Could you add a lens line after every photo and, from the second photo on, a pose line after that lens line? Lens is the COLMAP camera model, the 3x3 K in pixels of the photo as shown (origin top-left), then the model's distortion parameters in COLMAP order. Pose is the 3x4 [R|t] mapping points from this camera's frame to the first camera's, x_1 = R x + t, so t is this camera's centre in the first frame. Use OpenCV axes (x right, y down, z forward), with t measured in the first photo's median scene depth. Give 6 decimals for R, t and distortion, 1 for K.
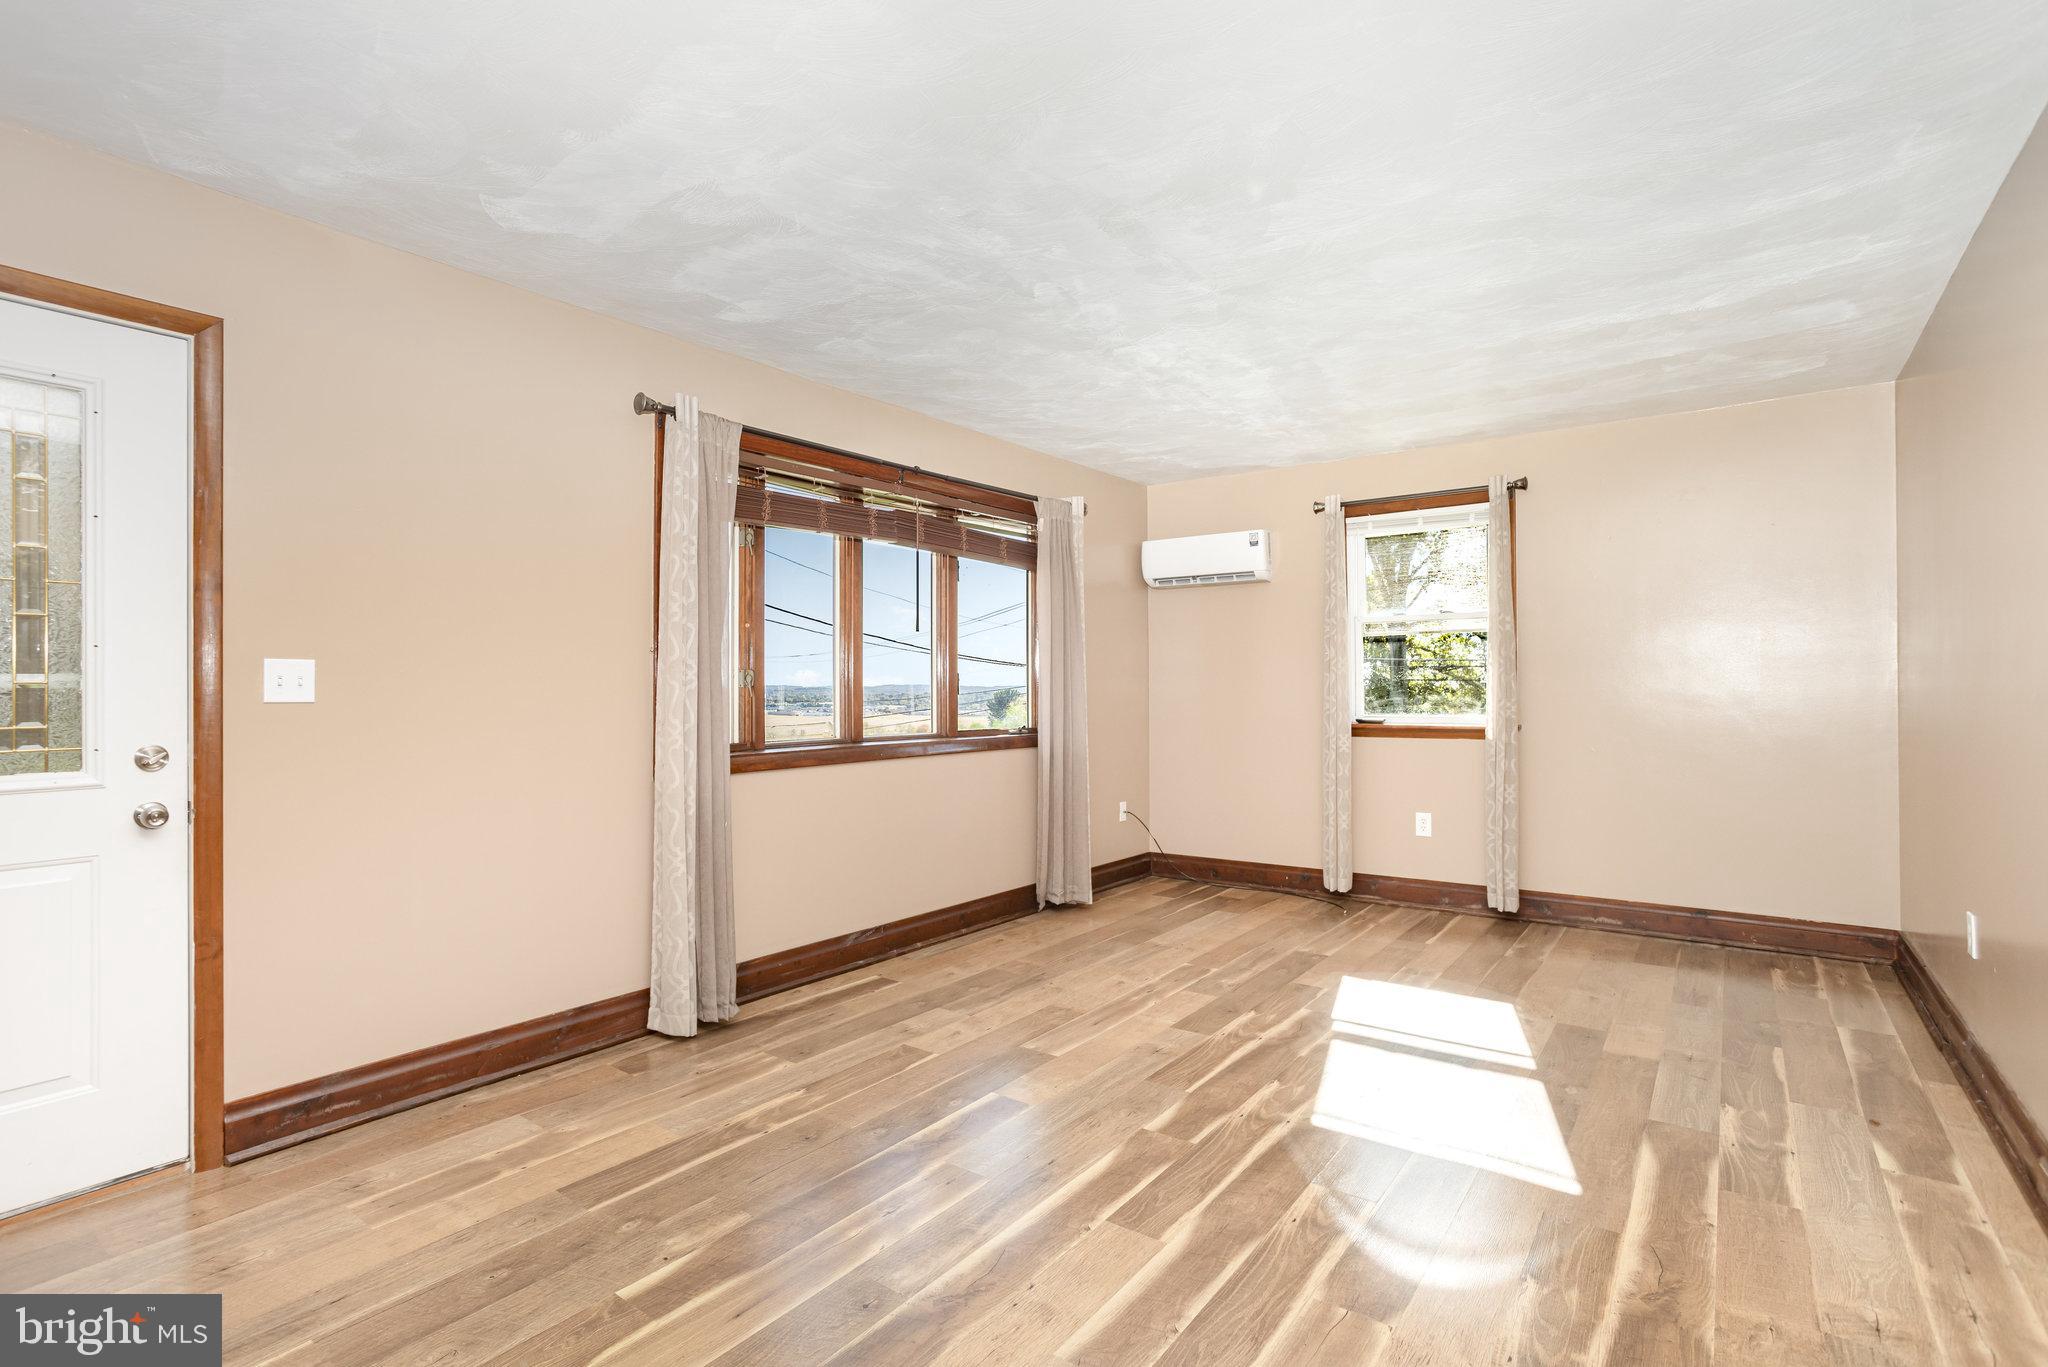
lens RADIAL K [[956.5, 0, 1016.1], [0, 956.5, 682.3], [0, 0, 1]] dist [-0.041414, 0.004806]
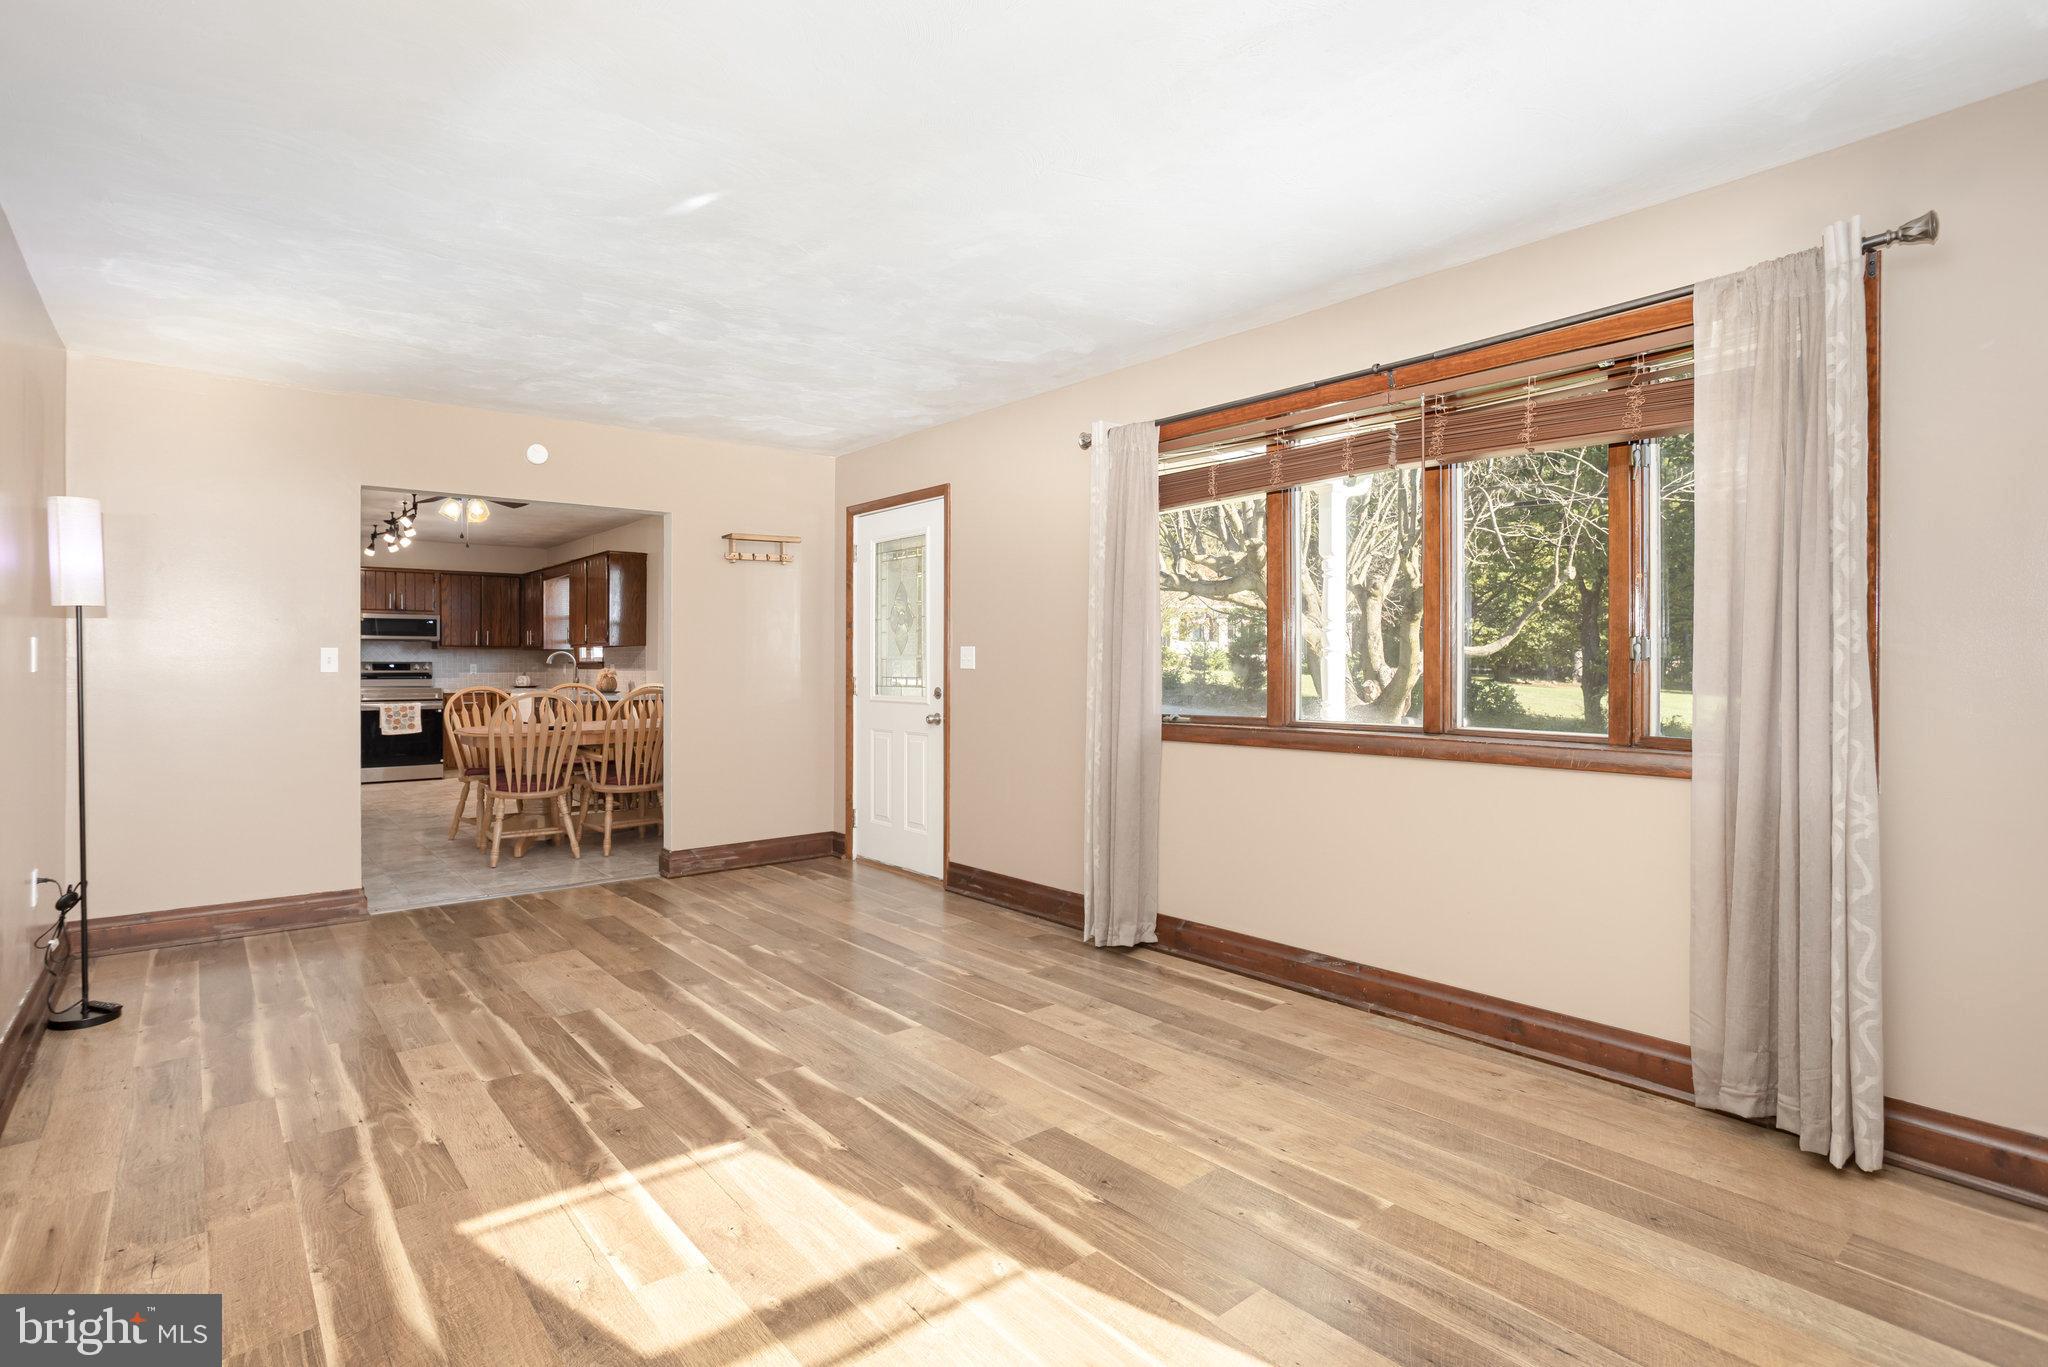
lens RADIAL K [[1055.7, 0, 1031.8], [0, 1055.7, 664.2], [0, 0, 1]] dist [-0.054974, 0.002324]
pose [[-0.233327, 0.005272, -0.972384, 1.041337], [0.007840, 0.999963, 0.003540, 0.004009], [0.972367, -0.006797, -0.233360, 1.291882]]
